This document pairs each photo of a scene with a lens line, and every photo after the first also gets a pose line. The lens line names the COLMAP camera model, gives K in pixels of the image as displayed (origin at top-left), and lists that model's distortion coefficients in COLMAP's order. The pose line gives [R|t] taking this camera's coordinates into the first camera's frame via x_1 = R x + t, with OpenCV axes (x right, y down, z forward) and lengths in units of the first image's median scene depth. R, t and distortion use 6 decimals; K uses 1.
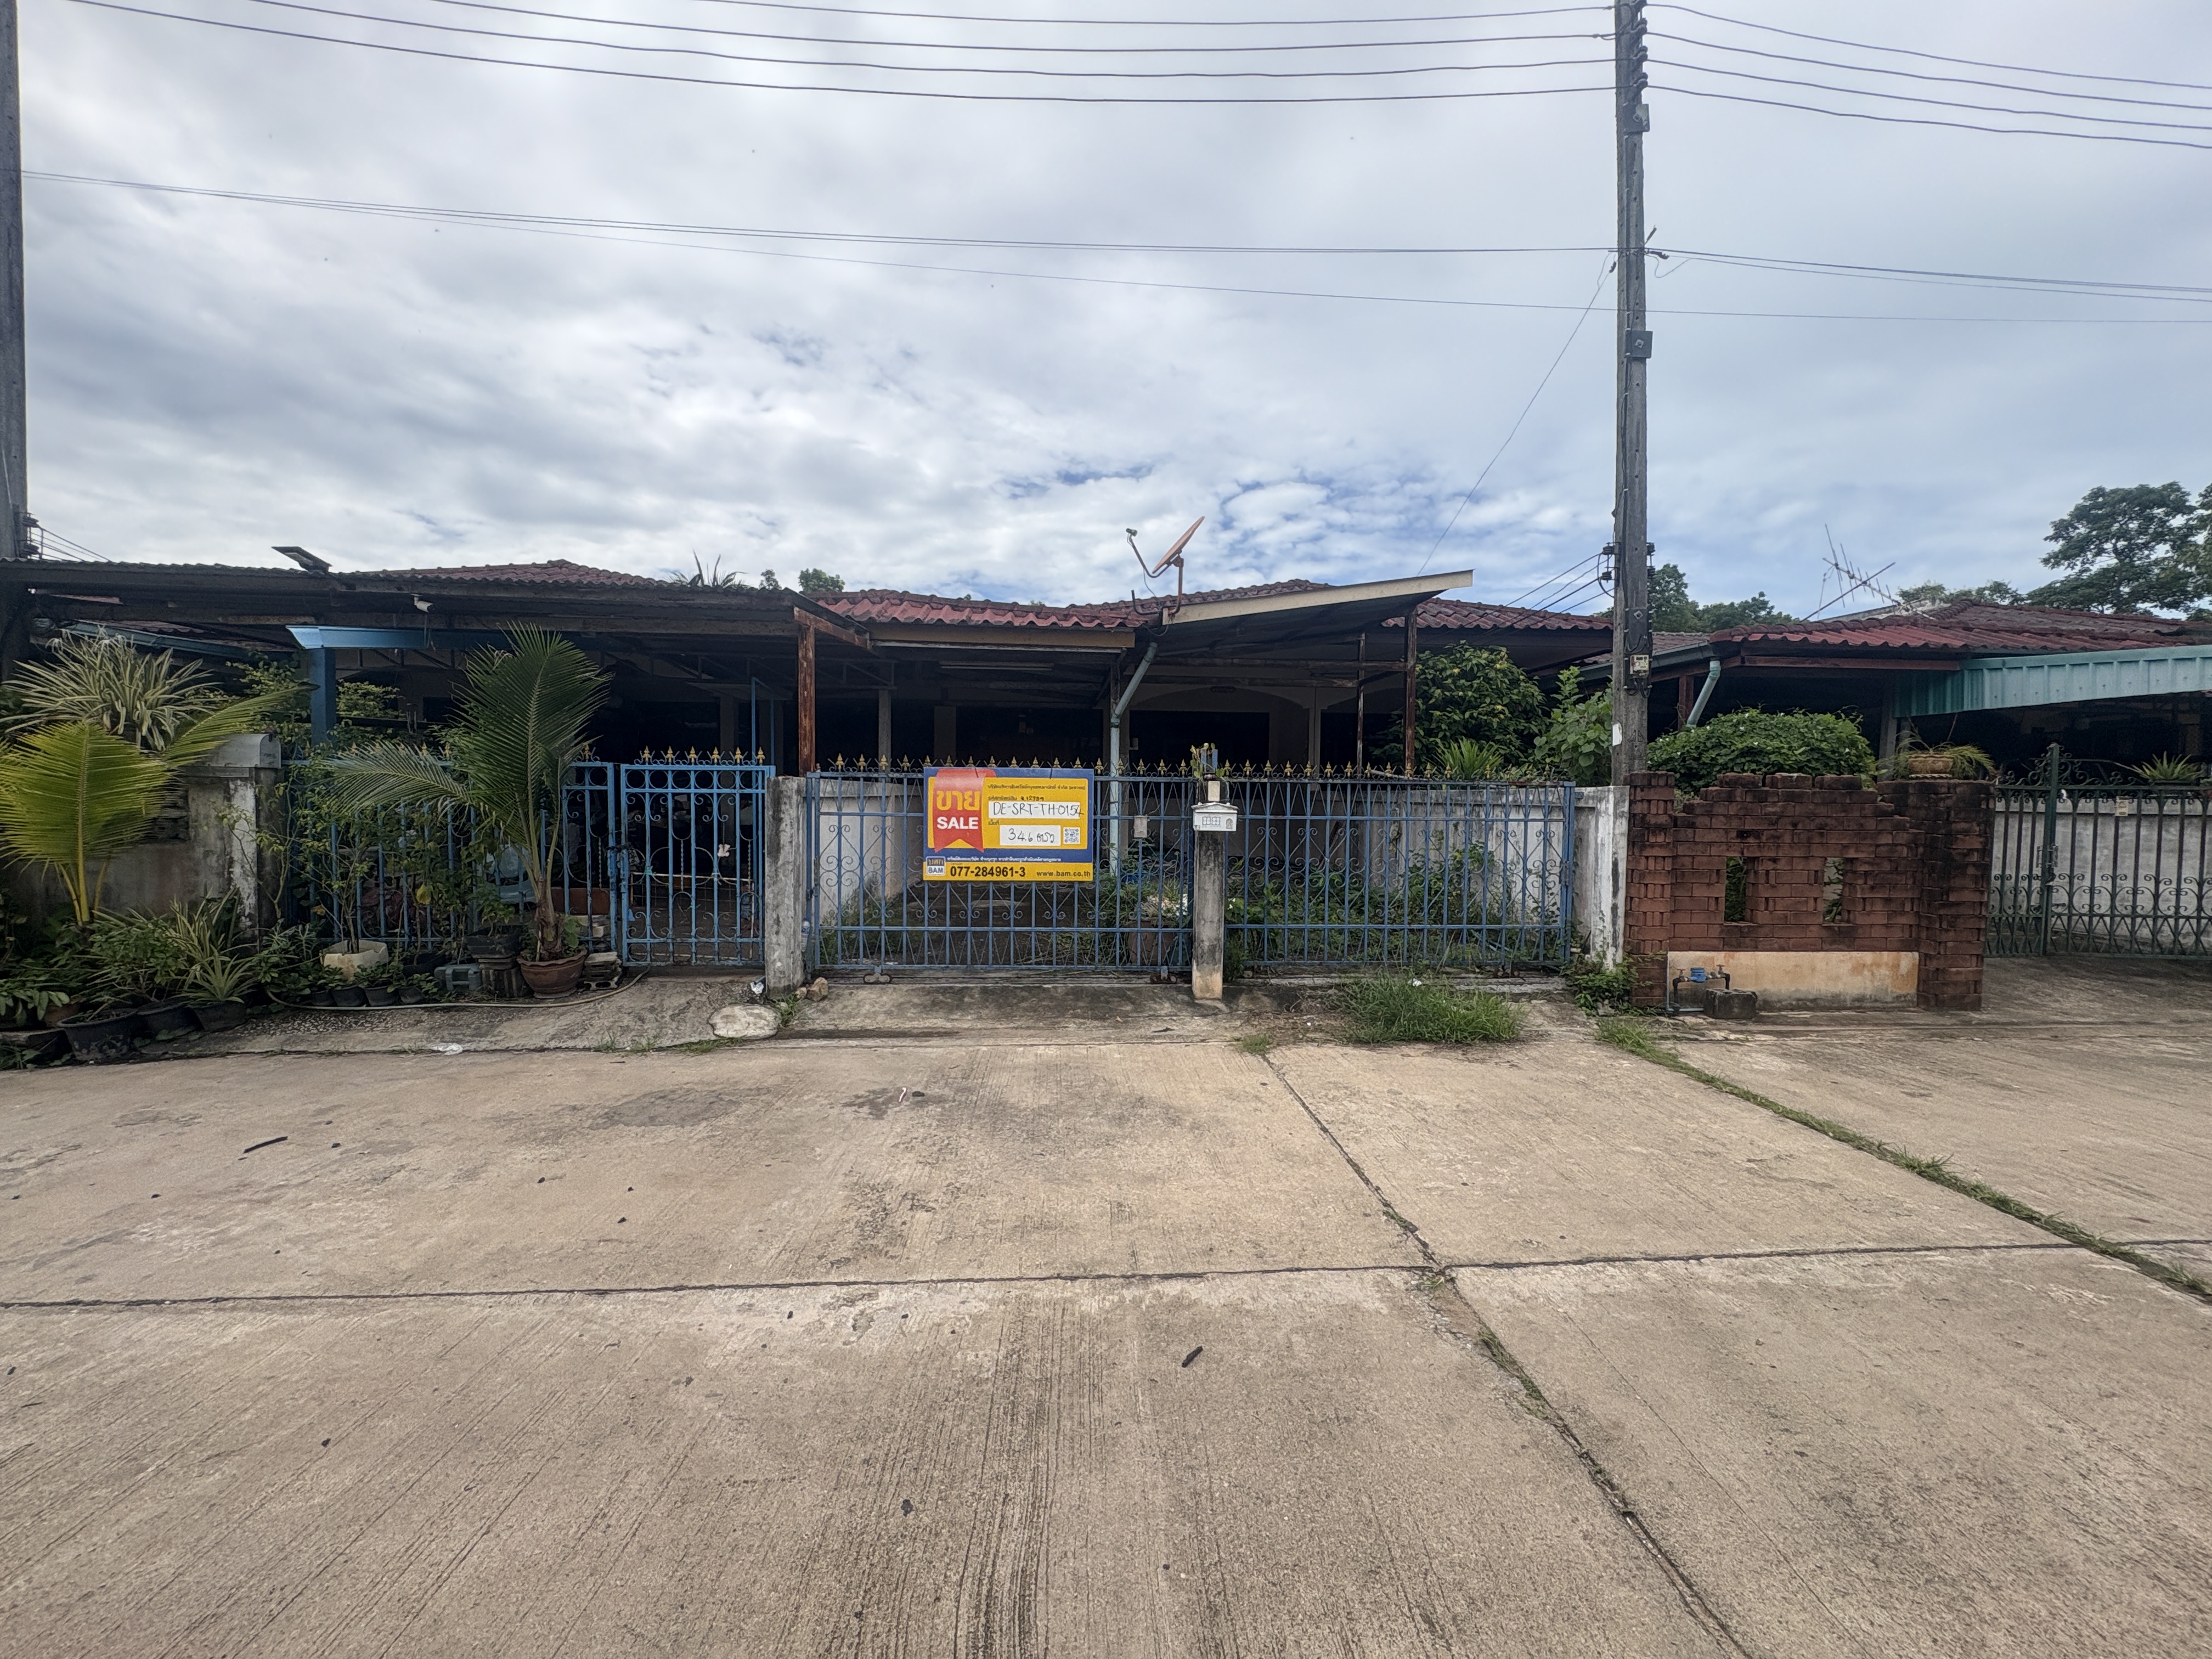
lens RADIAL K [[882.4, 0, 1101.9], [0, 882.4, 826.0], [0, 0, 1]] dist [0.000585, -0.000192]
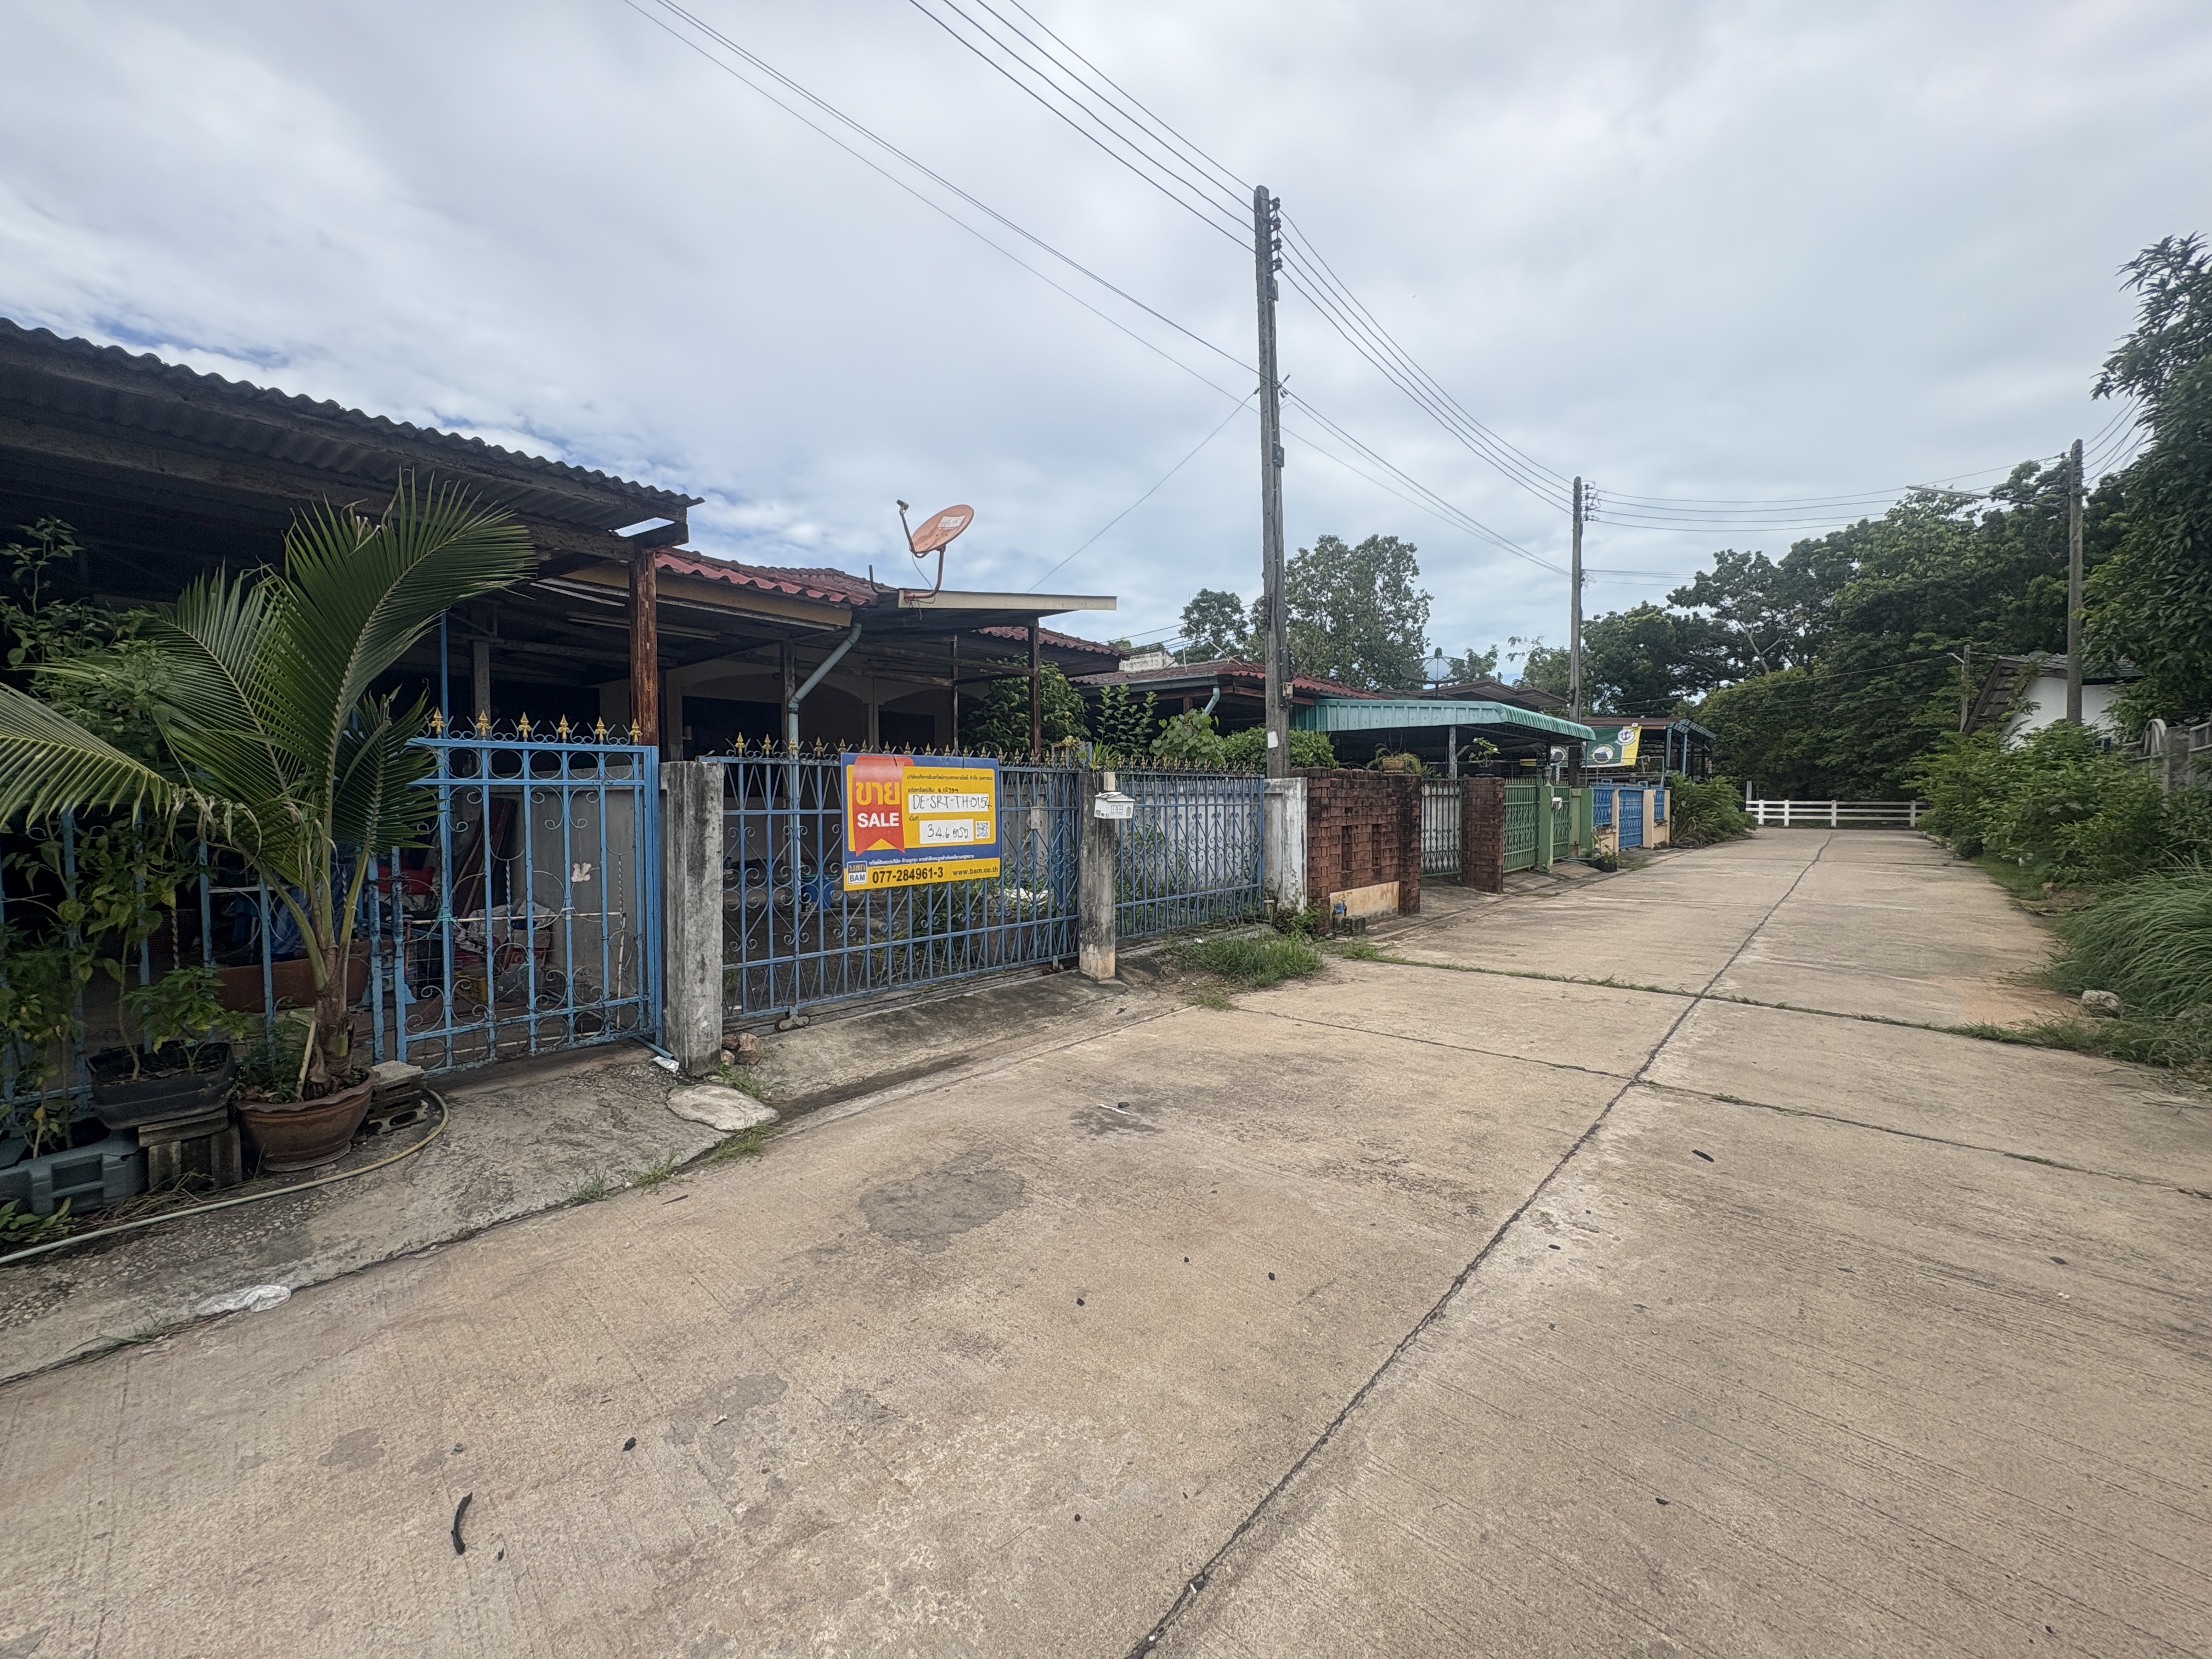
lens RADIAL K [[882.4, 0, 1111.6], [0, 882.4, 827.2], [0, 0, 1]] dist [0.000585, -0.000192]
pose [[0.703643, -0.038998, 0.709483, -0.635648], [0.038742, 0.999113, 0.016495, -0.001906], [-0.709497, 0.015881, 0.704529, 0.260313]]
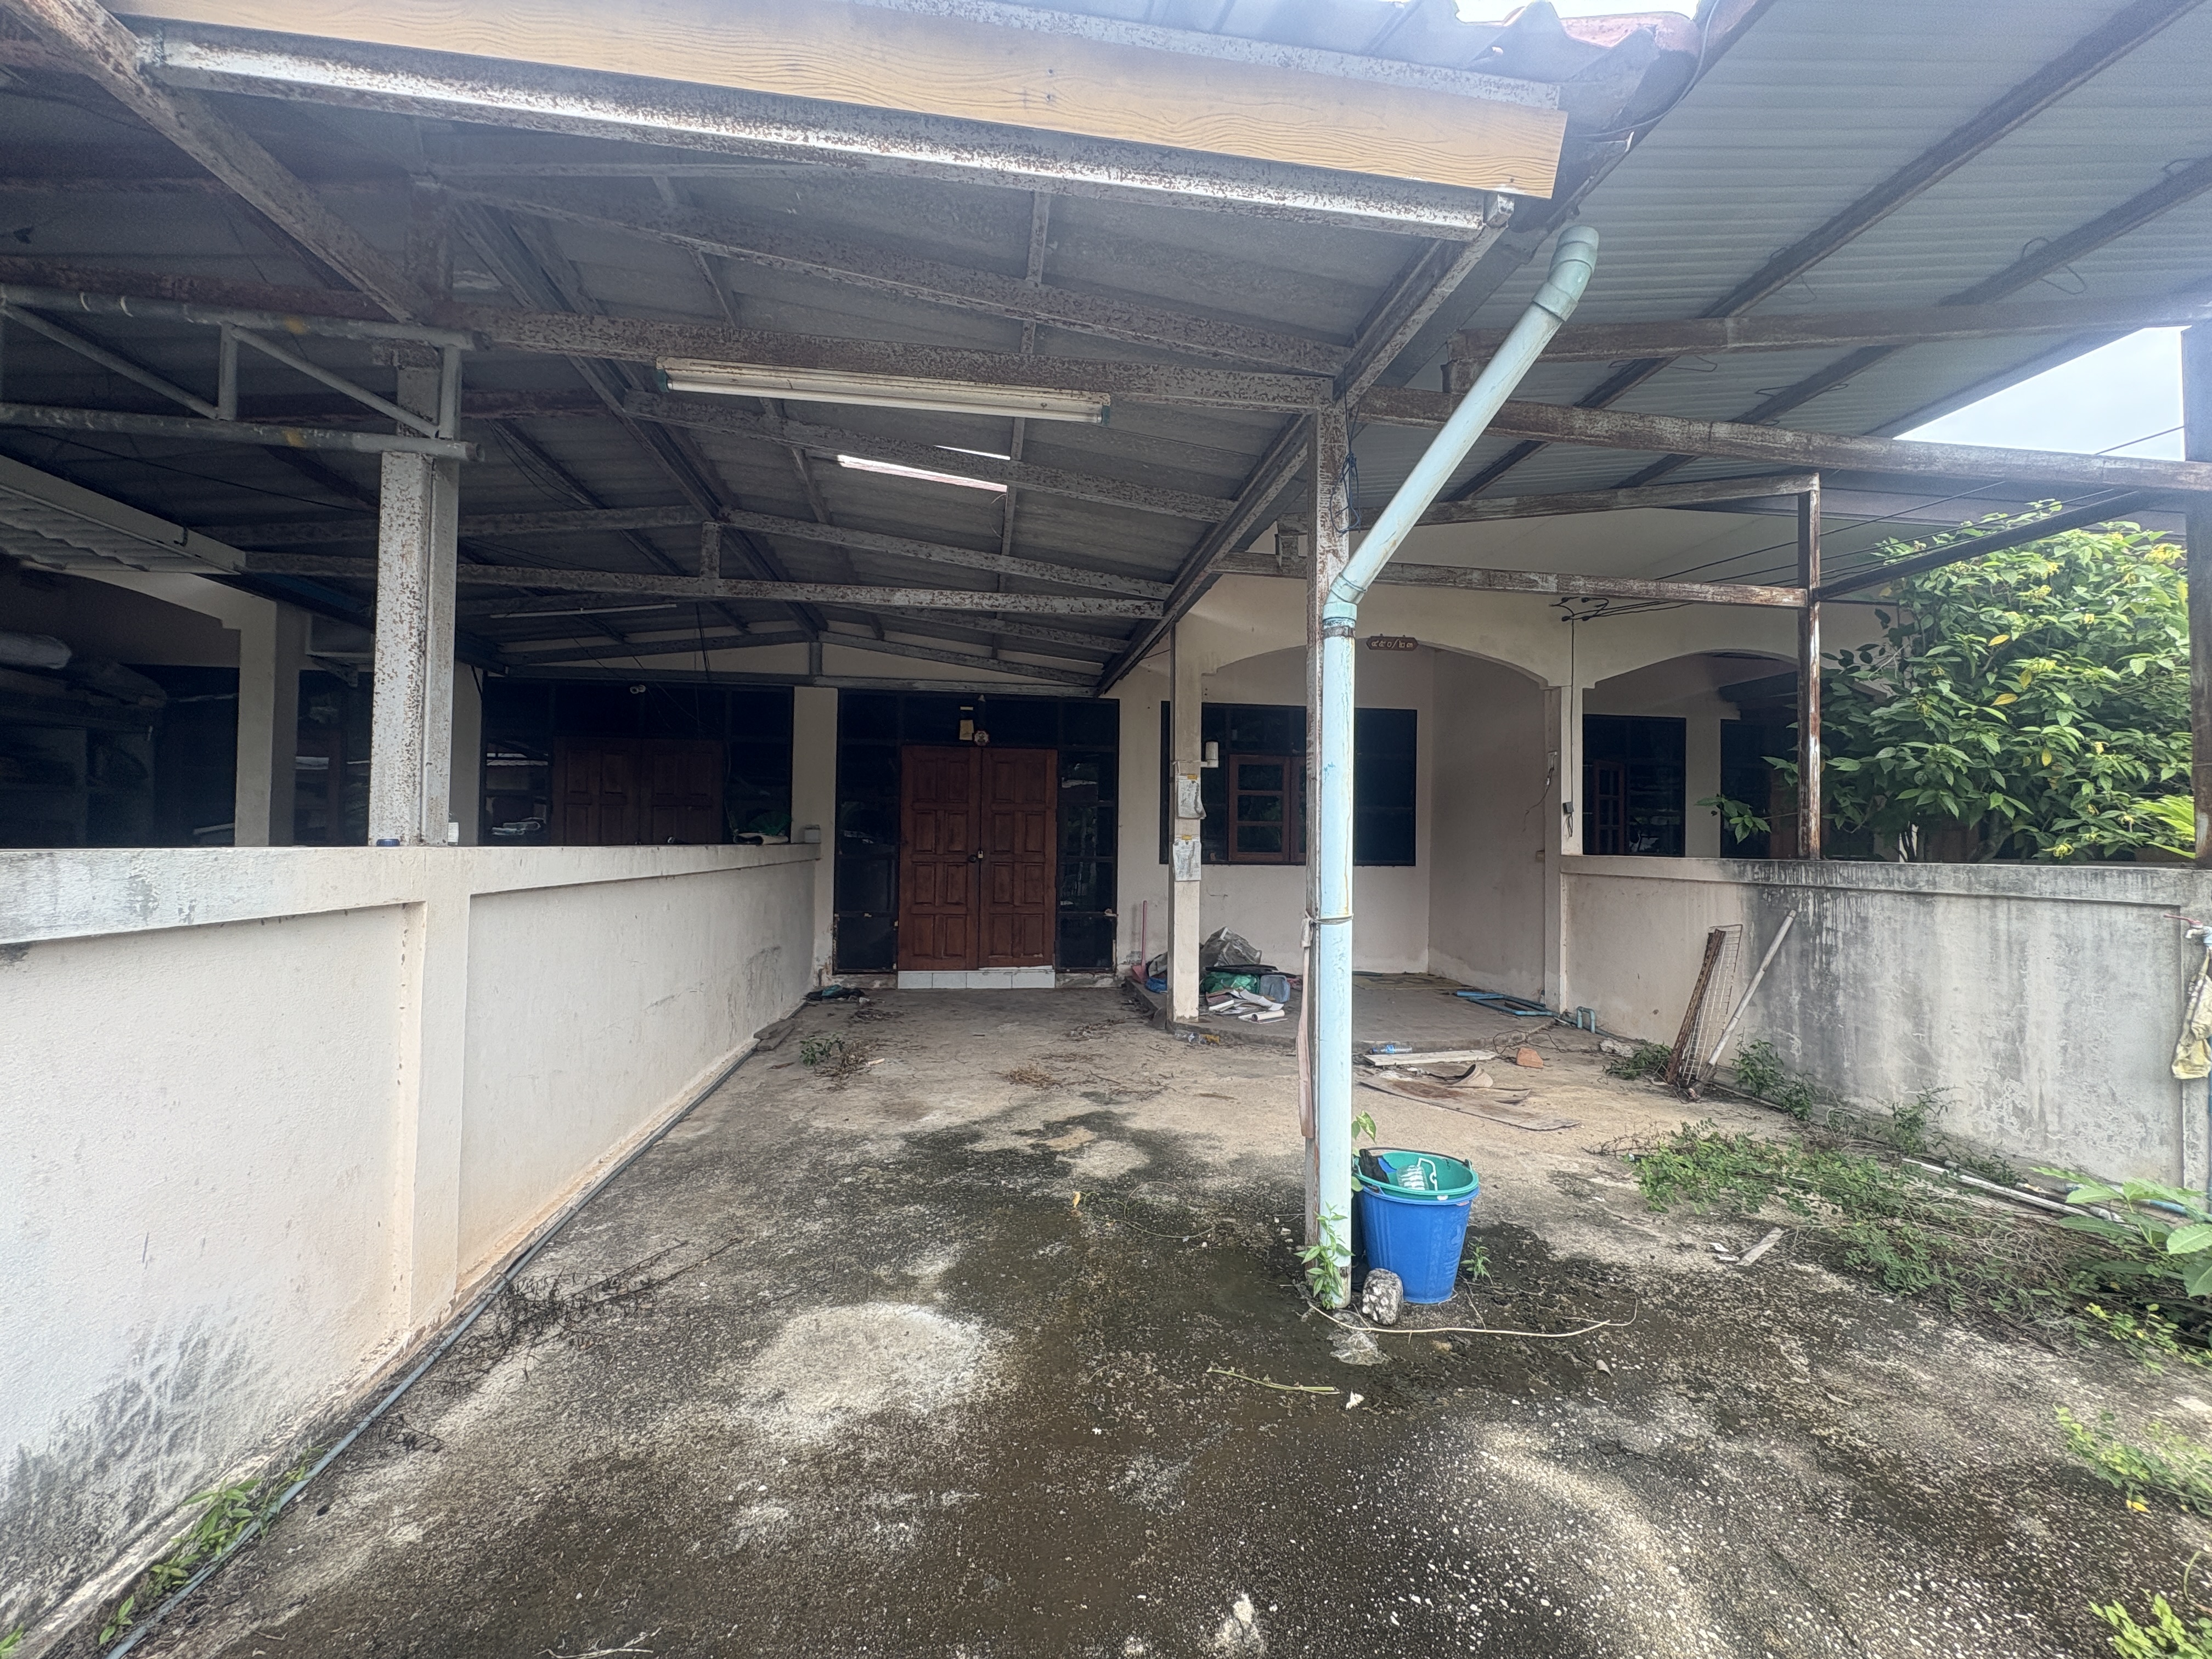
lens RADIAL K [[882.4, 0, 1113.6], [0, 882.4, 826.1], [0, 0, 1]] dist [0.000585, -0.000192]
pose [[0.996870, 0.000454, 0.079061, -0.117080], [0.003933, 0.998461, -0.055320, -0.069034], [-0.078964, 0.055458, 0.995334, 1.224754]]
